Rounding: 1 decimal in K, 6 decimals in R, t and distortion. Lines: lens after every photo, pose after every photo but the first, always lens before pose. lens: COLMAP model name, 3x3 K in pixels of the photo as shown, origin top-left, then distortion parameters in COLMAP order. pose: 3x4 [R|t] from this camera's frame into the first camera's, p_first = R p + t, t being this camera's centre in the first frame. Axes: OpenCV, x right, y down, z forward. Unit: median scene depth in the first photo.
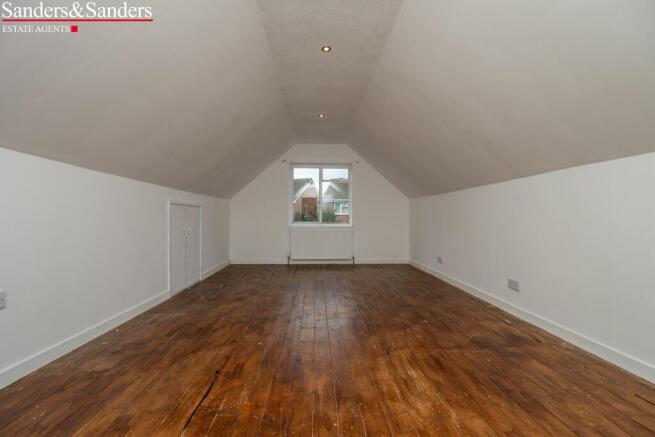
lens RADIAL K [[255.2, 0, 321.2], [0, 255.2, 216.4], [0, 0, 1]] dist [-0.003990, -0.000106]
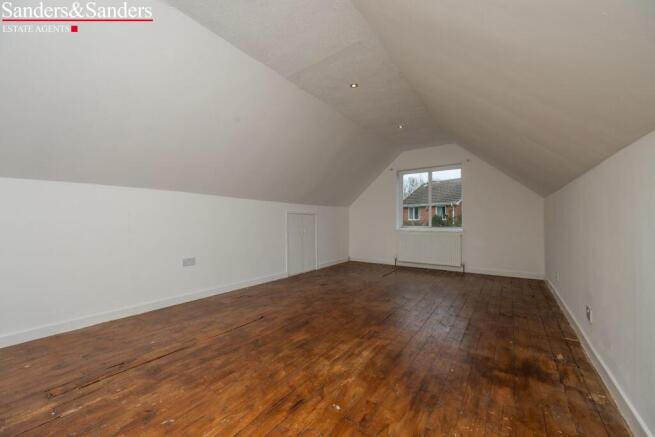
lens RADIAL K [[255.2, 0, 329.3], [0, 255.2, 215.4], [0, 0, 1]] dist [-0.003990, -0.000106]
pose [[0.793750, -0.020817, -0.607888, 0.618871], [0.011689, 0.999752, -0.018974, -0.009956], [0.608132, 0.007955, 0.793796, -0.042745]]
